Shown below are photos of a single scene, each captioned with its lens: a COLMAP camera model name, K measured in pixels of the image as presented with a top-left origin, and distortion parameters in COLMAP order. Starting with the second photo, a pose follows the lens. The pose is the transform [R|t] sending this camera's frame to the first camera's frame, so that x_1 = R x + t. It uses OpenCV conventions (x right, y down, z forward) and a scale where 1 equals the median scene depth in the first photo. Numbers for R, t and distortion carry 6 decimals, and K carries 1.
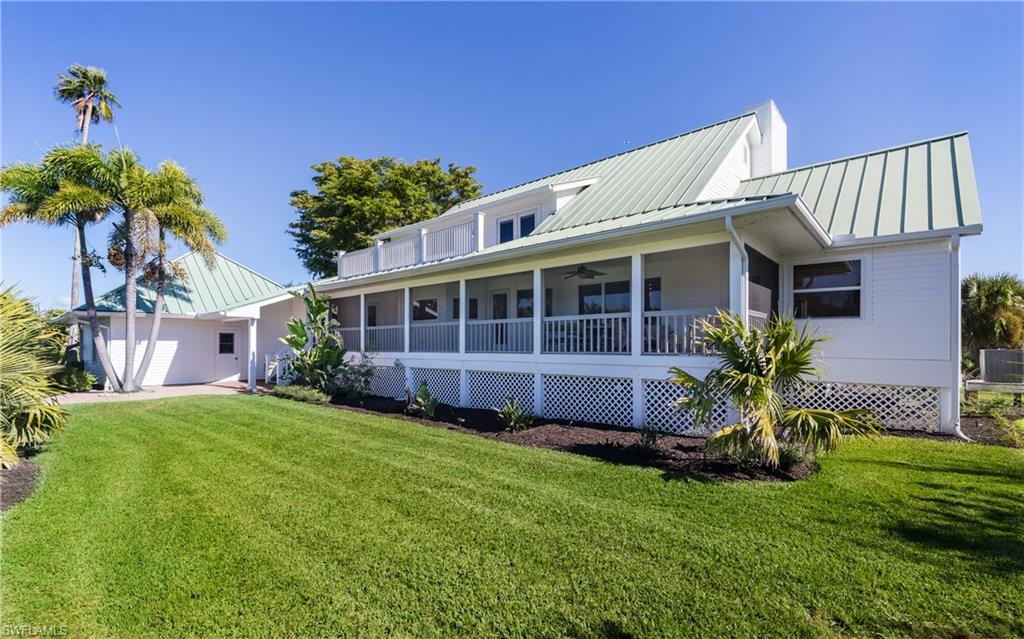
lens RADIAL K [[462.7, 0, 517.0], [0, 462.7, 340.9], [0, 0, 1]] dist [0.000840, 0.000143]
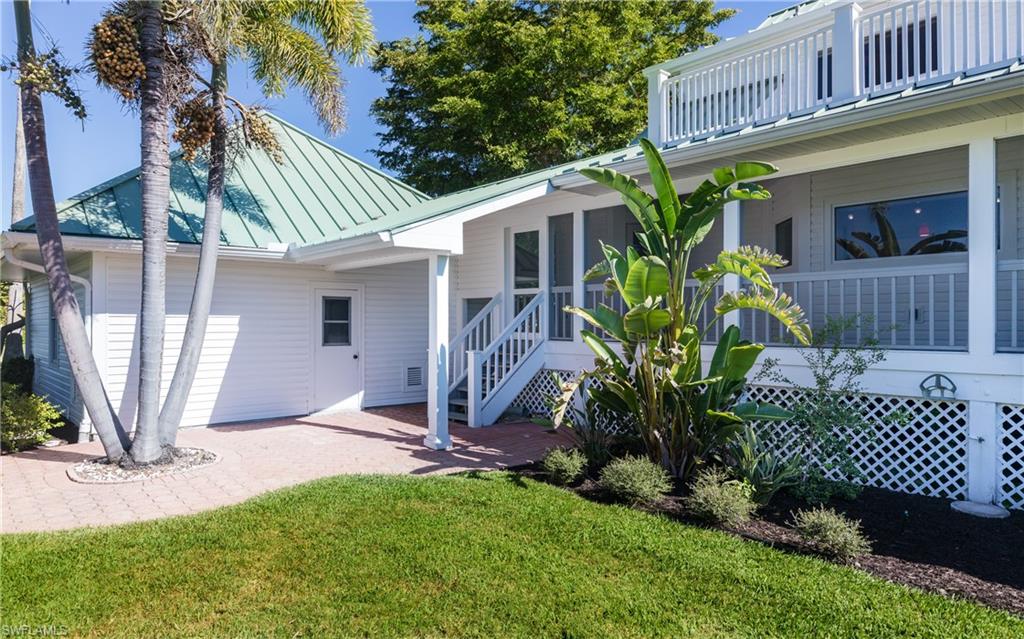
lens RADIAL K [[655.2, 0, 512.0], [0, 655.2, 319.5], [0, 0, 1]] dist [0.007541, 0.001658]
pose [[0.991918, -0.000666, -0.126877, -0.464974], [0.001643, 0.999970, 0.007595, -0.000618], [0.126868, -0.007742, 0.991889, 0.503903]]
